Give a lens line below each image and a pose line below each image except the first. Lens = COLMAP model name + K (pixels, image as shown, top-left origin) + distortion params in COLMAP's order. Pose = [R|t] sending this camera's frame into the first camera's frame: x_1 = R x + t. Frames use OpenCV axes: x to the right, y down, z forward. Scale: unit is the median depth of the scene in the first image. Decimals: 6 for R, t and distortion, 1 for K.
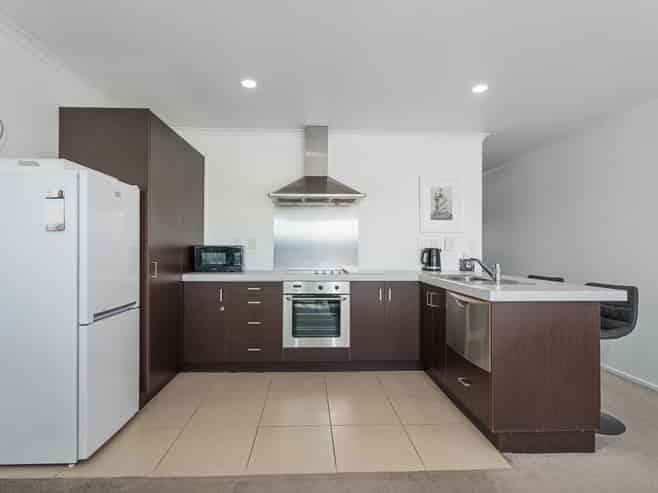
lens RADIAL K [[334.2, 0, 330.6], [0, 334.2, 247.5], [0, 0, 1]] dist [-0.000961, 0.000675]
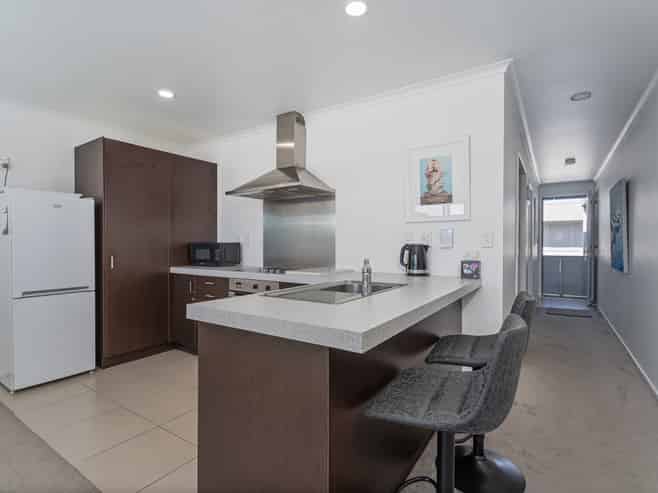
lens RADIAL K [[334.2, 0, 330.8], [0, 334.2, 246.4], [0, 0, 1]] dist [-0.000961, 0.000675]
pose [[0.803349, 0.001254, -0.595507, 0.587179], [0.004630, 0.999954, 0.008352, -0.000466], [0.595491, -0.009467, 0.803307, 0.310872]]
